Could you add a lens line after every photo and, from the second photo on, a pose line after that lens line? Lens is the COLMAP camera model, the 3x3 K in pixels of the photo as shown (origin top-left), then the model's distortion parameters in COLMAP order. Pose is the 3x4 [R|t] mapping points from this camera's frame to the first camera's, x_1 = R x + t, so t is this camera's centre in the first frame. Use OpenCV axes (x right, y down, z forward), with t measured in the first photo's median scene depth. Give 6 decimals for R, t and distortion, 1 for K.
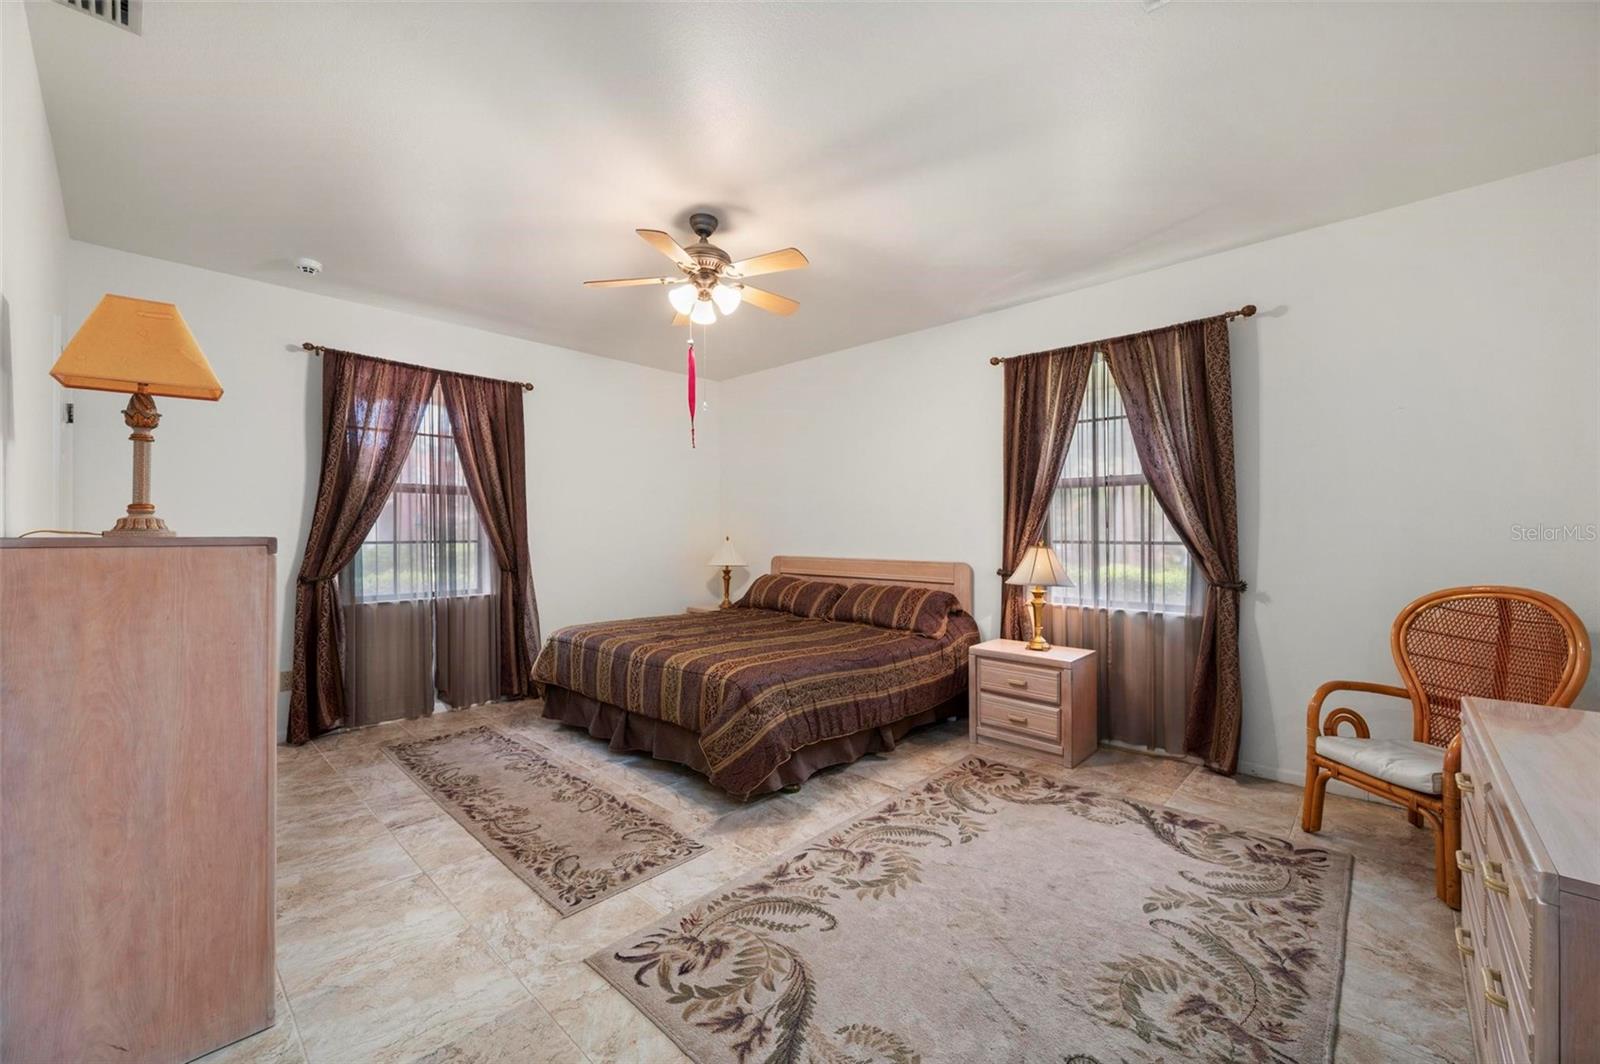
lens RADIAL K [[637.7, 0, 800.7], [0, 637.7, 530.0], [0, 0, 1]] dist [-0.000950, -0.000156]
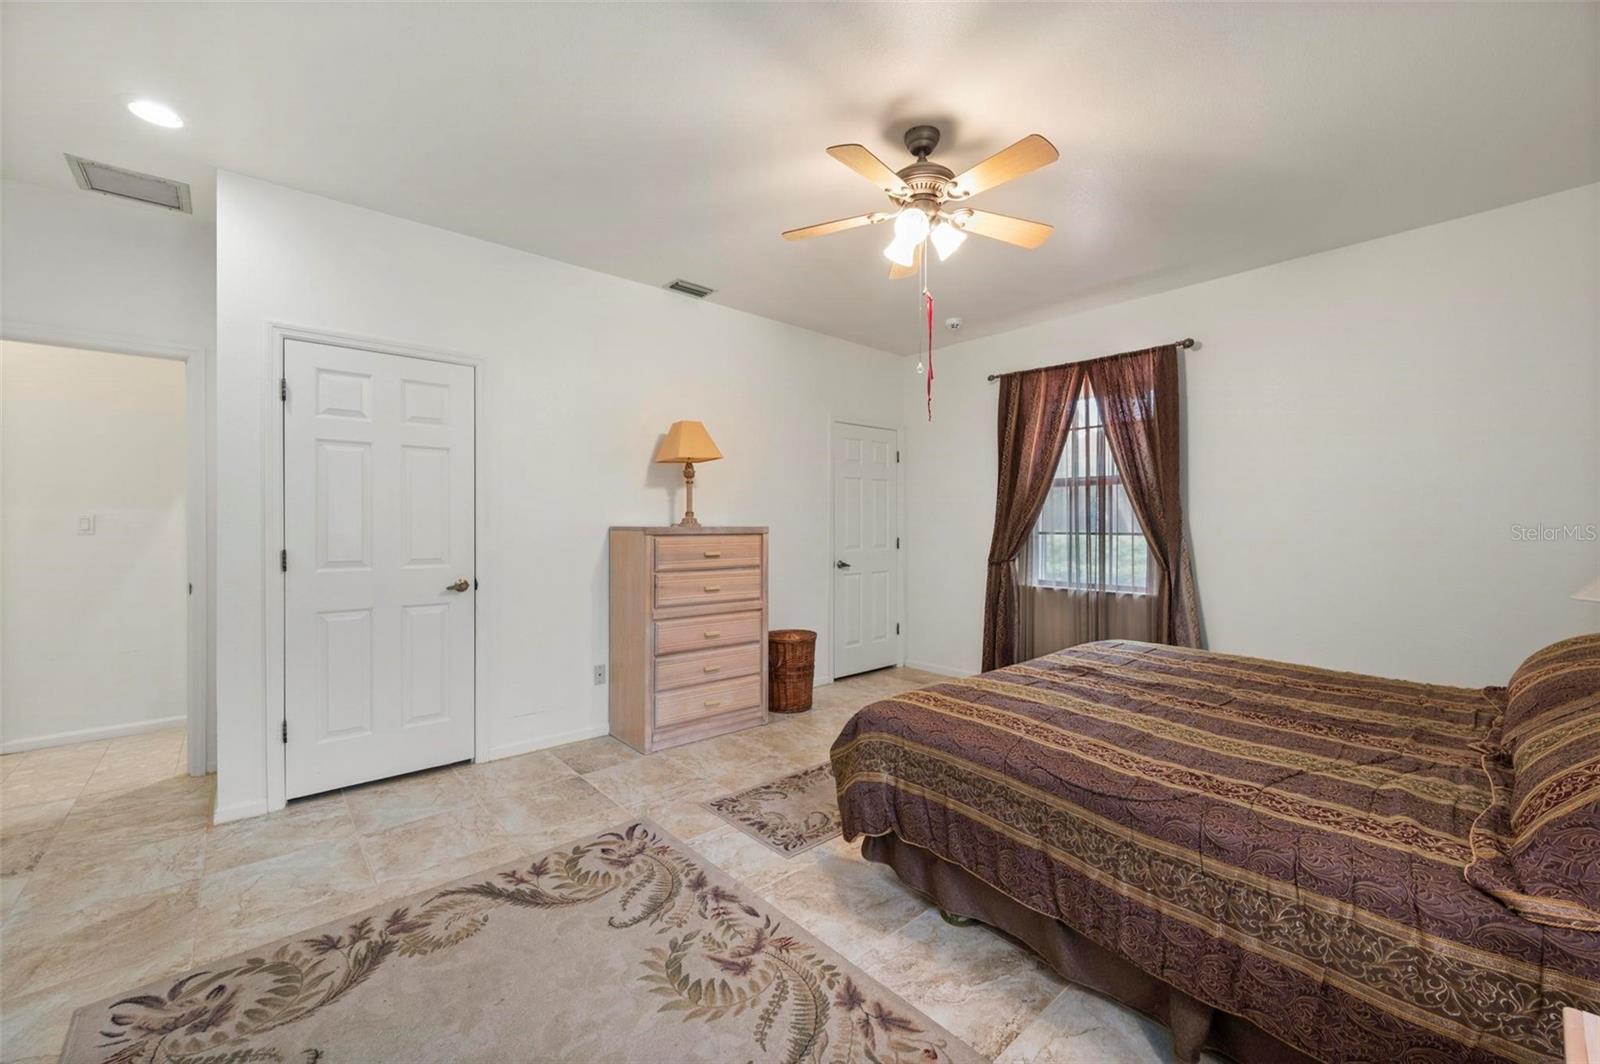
lens RADIAL K [[637.7, 0, 801.0], [0, 637.7, 530.1], [0, 0, 1]] dist [-0.000950, -0.000156]
pose [[-0.098828, 0.010342, -0.995051, 0.814822], [0.003545, 0.999943, 0.010041, 0.001475], [0.995098, -0.002535, -0.098859, 1.135459]]
